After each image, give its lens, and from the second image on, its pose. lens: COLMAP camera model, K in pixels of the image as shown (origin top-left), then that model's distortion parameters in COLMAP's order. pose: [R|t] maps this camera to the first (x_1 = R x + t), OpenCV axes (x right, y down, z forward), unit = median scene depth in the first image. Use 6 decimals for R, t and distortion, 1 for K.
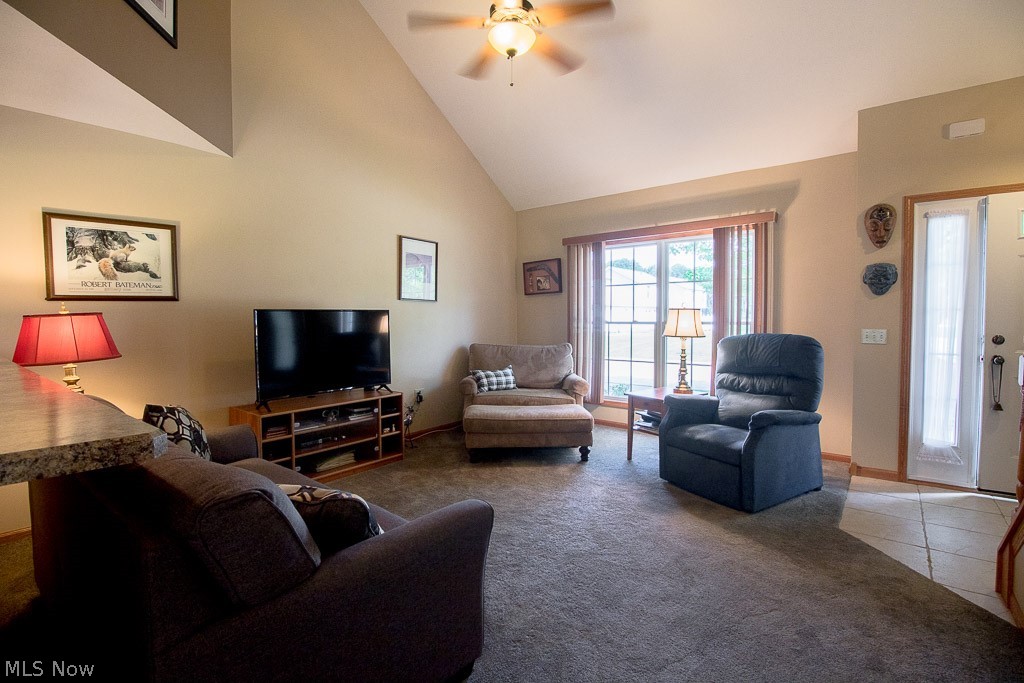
lens RADIAL K [[474.4, 0, 517.5], [0, 474.4, 338.0], [0, 0, 1]] dist [-0.000728, -0.011709]
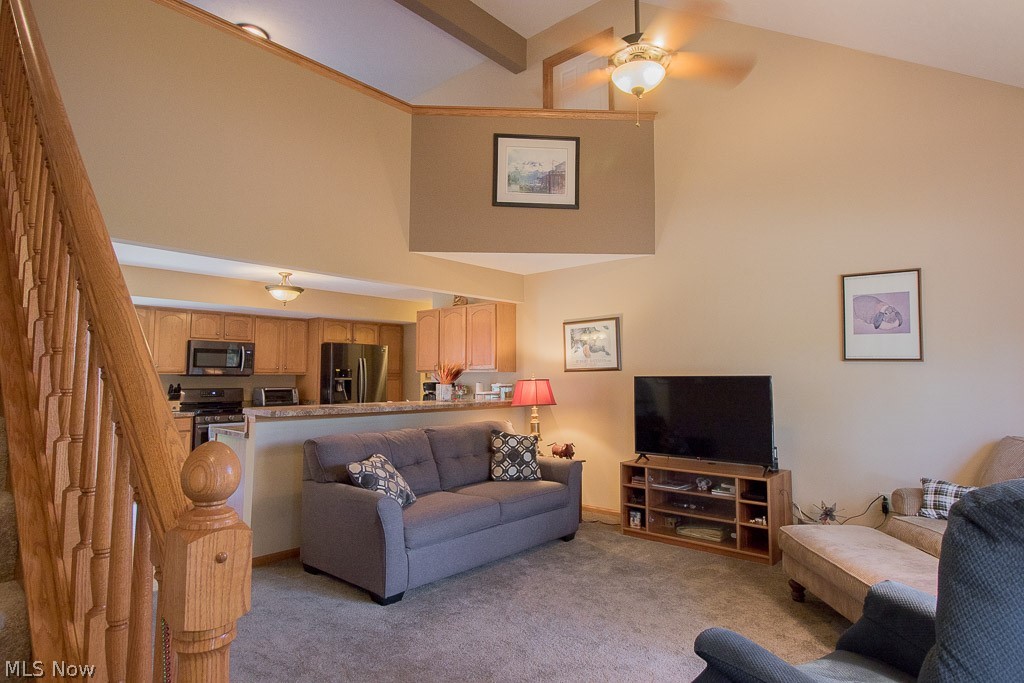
lens RADIAL K [[566.0, 0, 514.8], [0, 566.0, 334.1], [0, 0, 1]] dist [0.003826, -0.009153]
pose [[-0.056638, -0.075526, -0.995534, 0.872894], [-0.048074, 0.996184, -0.072840, -0.044096], [0.997237, 0.043734, -0.060053, 0.713492]]
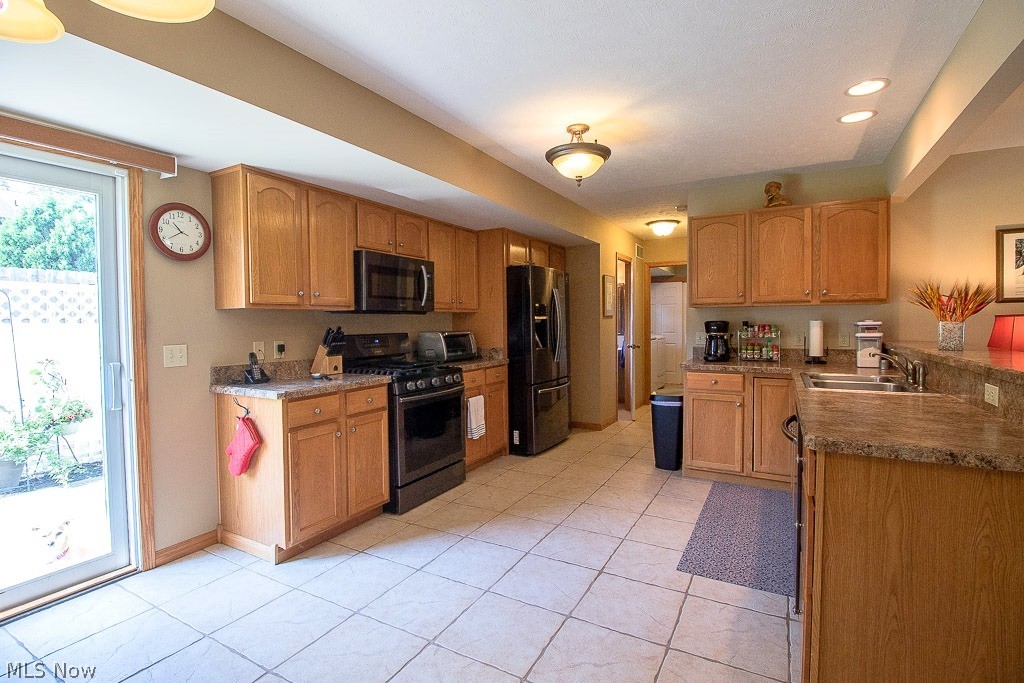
lens RADIAL K [[474.4, 0, 512.1], [0, 474.4, 336.7], [0, 0, 1]] dist [-0.000728, -0.011709]
pose [[0.153622, 0.034021, -0.987544, 0.000204], [-0.039457, 0.998821, 0.028272, 0.017460], [0.987342, 0.034622, 0.154783, -0.320533]]
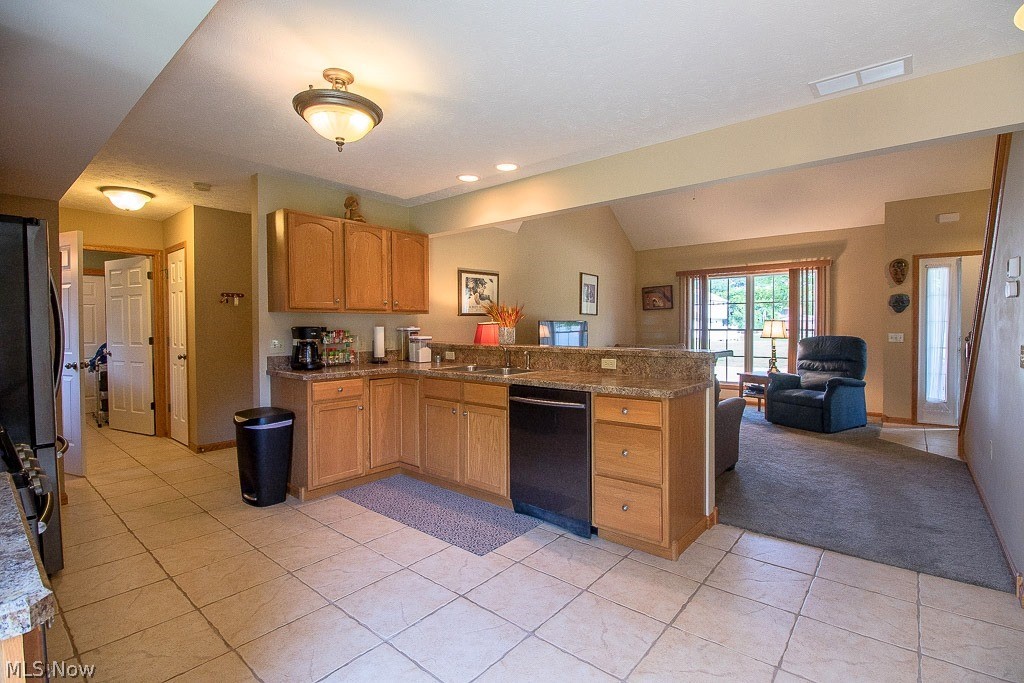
lens RADIAL K [[474.4, 0, 518.0], [0, 474.4, 337.7], [0, 0, 1]] dist [-0.000728, -0.011709]
pose [[0.999669, 0.003284, -0.025520, -0.543202], [-0.003833, 0.999762, -0.021500, 0.038191], [0.025443, 0.021590, 0.999443, -0.707501]]
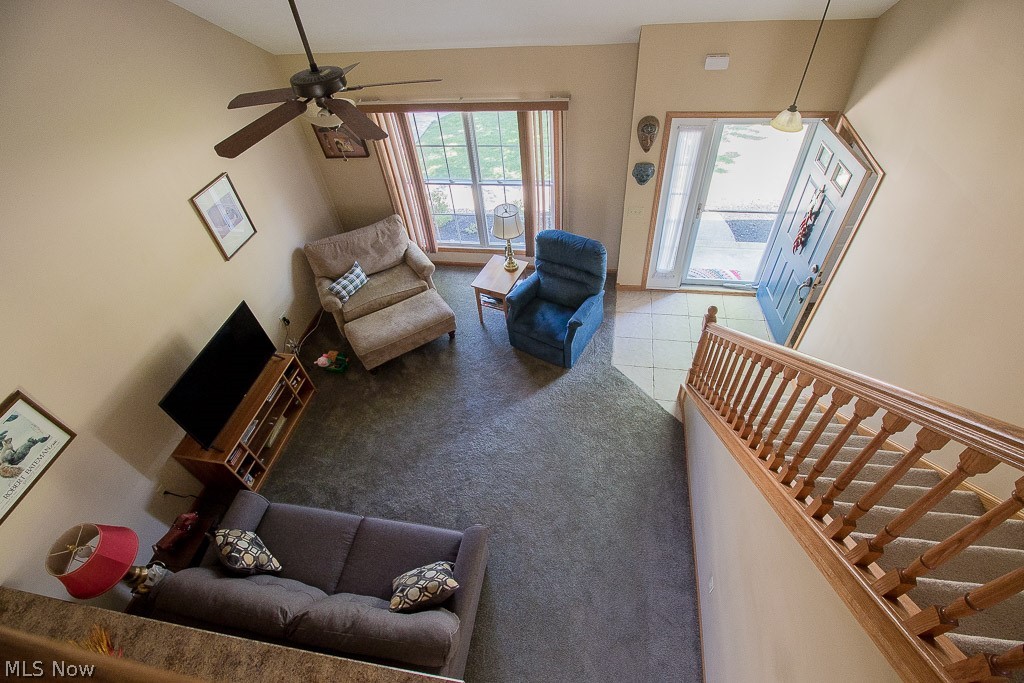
lens RADIAL K [[474.4, 0, 516.2], [0, 474.4, 340.5], [0, 0, 1]] dist [-0.000728, -0.011709]
pose [[0.878497, -0.386794, 0.280417, -0.093275], [0.091948, 0.712870, 0.695242, -0.750066], [-0.468816, -0.584984, 0.661819, 0.022169]]
